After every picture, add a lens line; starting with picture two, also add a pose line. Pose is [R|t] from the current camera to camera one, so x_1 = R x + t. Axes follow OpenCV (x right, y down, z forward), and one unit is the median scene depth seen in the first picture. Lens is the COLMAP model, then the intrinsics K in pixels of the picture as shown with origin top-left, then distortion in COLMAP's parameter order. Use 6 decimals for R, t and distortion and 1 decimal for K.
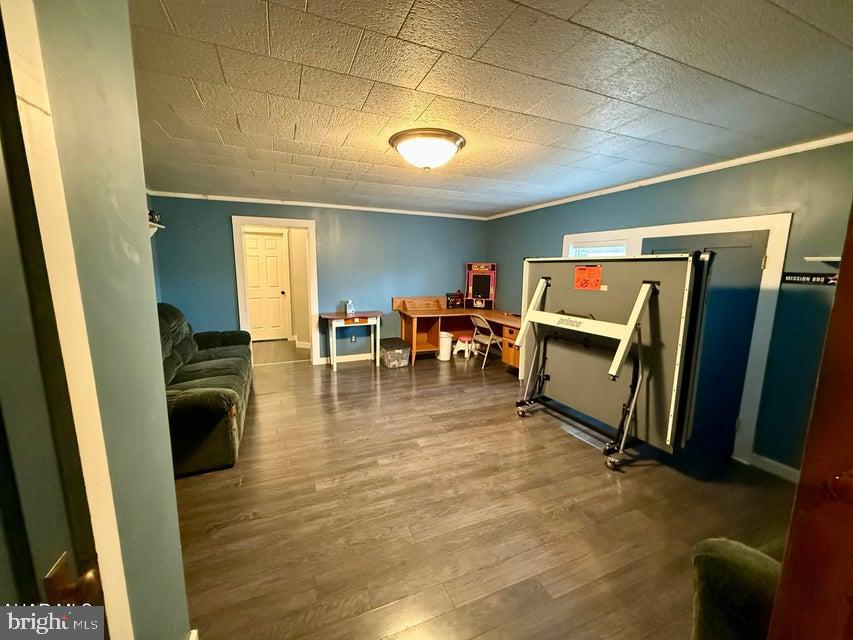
lens RADIAL K [[337.3, 0, 423.8], [0, 337.3, 317.8], [0, 0, 1]] dist [-0.003088, 0.001392]
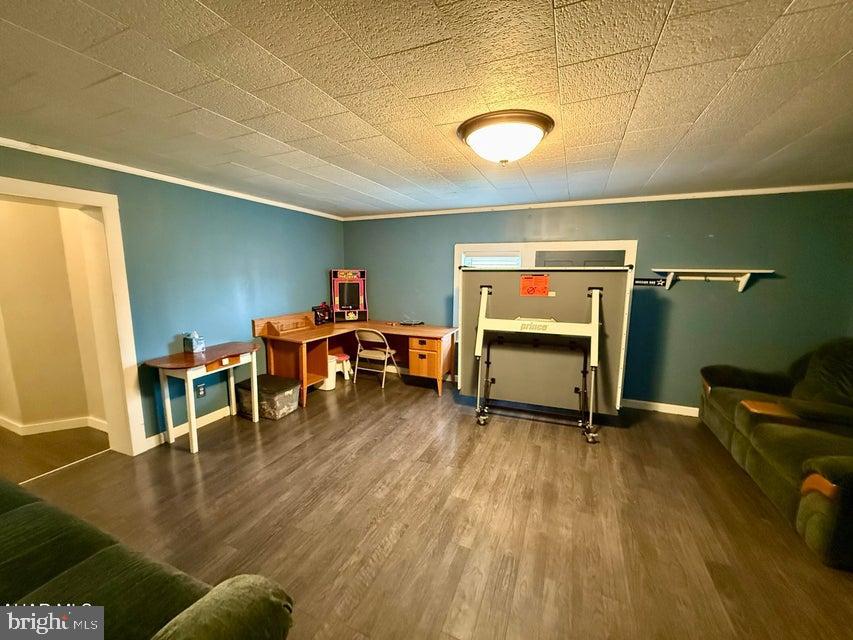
lens RADIAL K [[337.3, 0, 425.3], [0, 337.3, 318.3], [0, 0, 1]] dist [-0.003088, 0.001392]
pose [[0.722215, -0.104645, 0.683707, -0.373425], [0.106816, 0.993505, 0.039229, -0.061792], [-0.683371, 0.044699, 0.728702, 0.285822]]
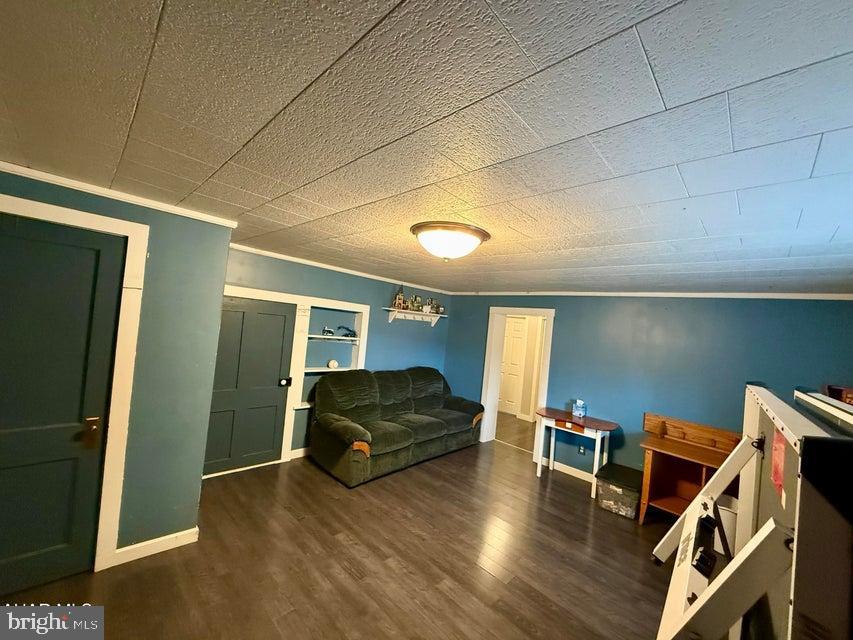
lens RADIAL K [[337.3, 0, 425.8], [0, 337.3, 321.8], [0, 0, 1]] dist [-0.003088, 0.001392]
pose [[0.393361, 0.018959, -0.919189, 0.438845], [-0.232482, 0.969347, -0.079496, -0.096318], [0.889505, 0.244965, 0.385710, 0.325453]]
